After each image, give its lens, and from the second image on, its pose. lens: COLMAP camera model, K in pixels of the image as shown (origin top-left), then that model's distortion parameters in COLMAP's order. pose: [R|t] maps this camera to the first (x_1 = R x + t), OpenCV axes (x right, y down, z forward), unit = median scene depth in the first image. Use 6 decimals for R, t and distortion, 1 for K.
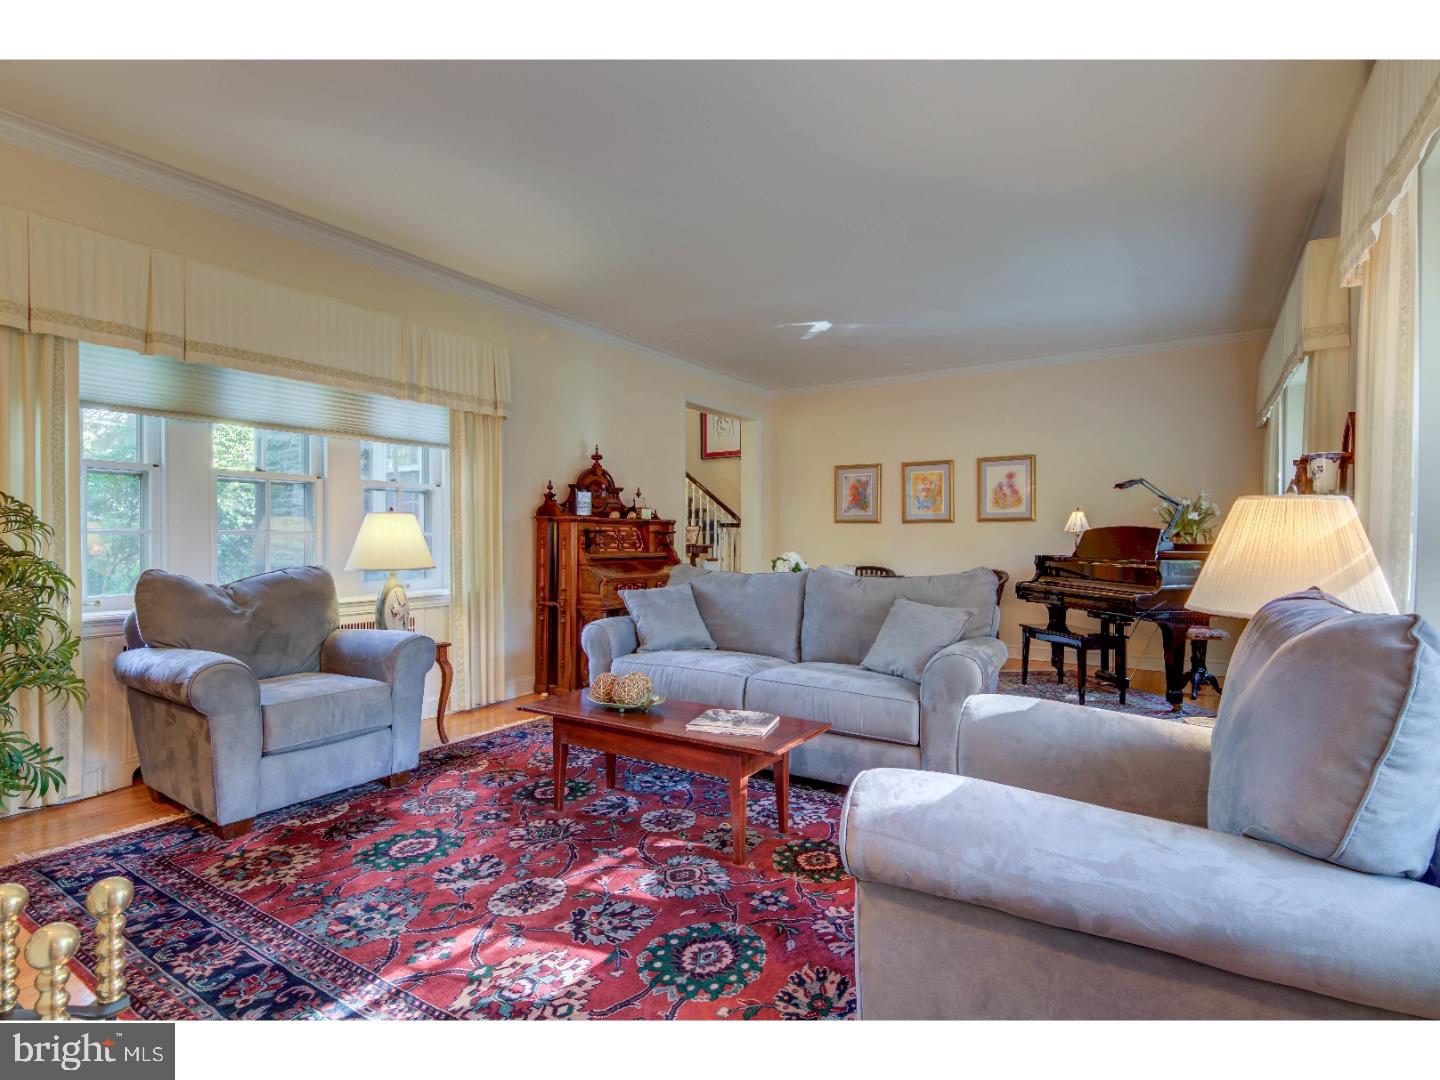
lens RADIAL K [[730.1, 0, 719.0], [0, 730.1, 542.8], [0, 0, 1]] dist [0.021295, -0.001555]
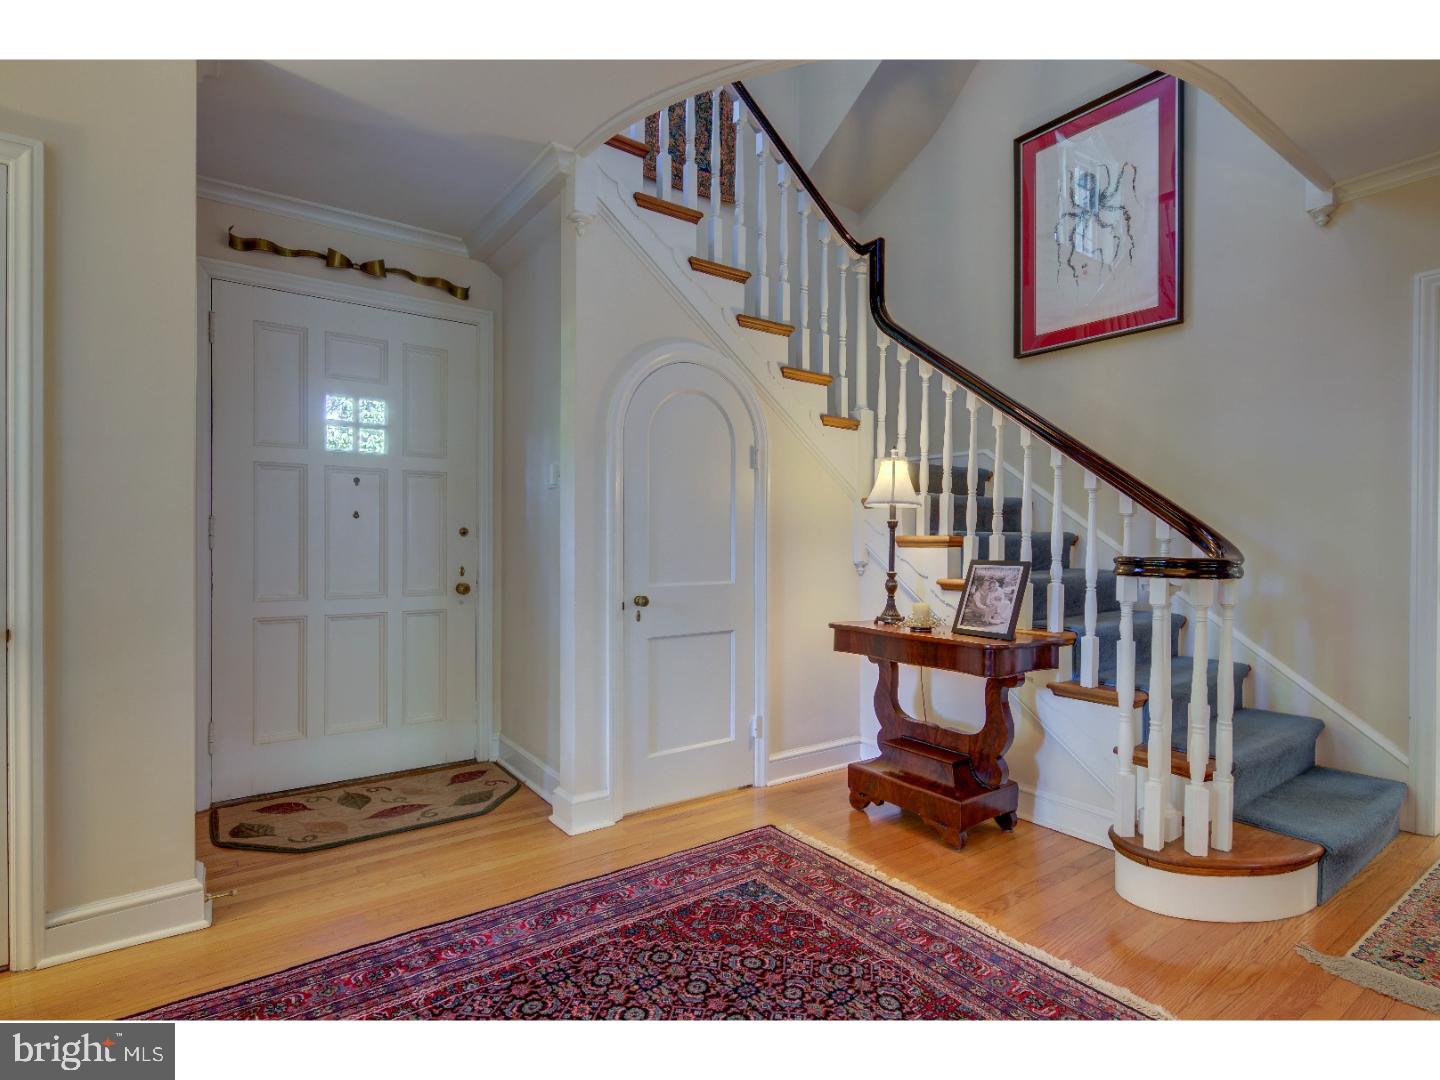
lens RADIAL K [[730.1, 0, 722.2], [0, 730.1, 538.5], [0, 0, 1]] dist [0.021295, -0.001555]
pose [[0.930353, -0.001126, -0.366663, -0.030428], [-0.001643, 0.999972, -0.007238, -0.029830], [0.366661, 0.007337, 0.930326, 0.708447]]
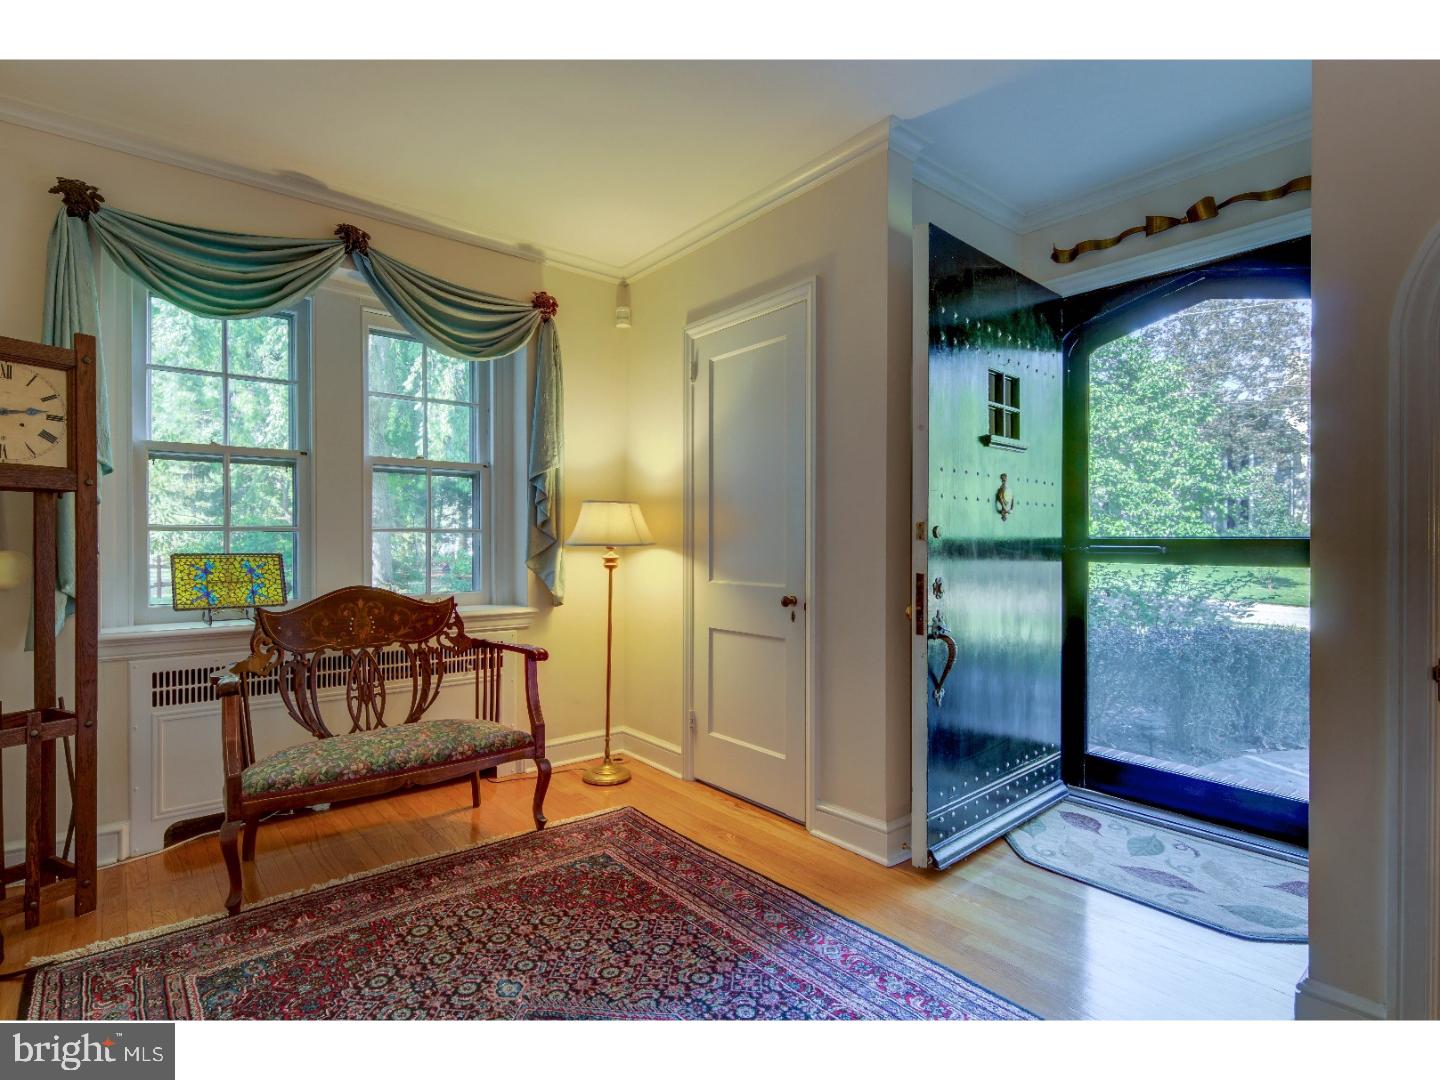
lens RADIAL K [[730.1, 0, 722.0], [0, 730.1, 539.4], [0, 0, 1]] dist [0.021295, -0.001555]
pose [[-0.283346, -0.010375, -0.958961, 0.103760], [-0.008693, 0.999928, -0.008249, -0.028095], [0.958978, 0.005999, -0.283416, 1.204366]]
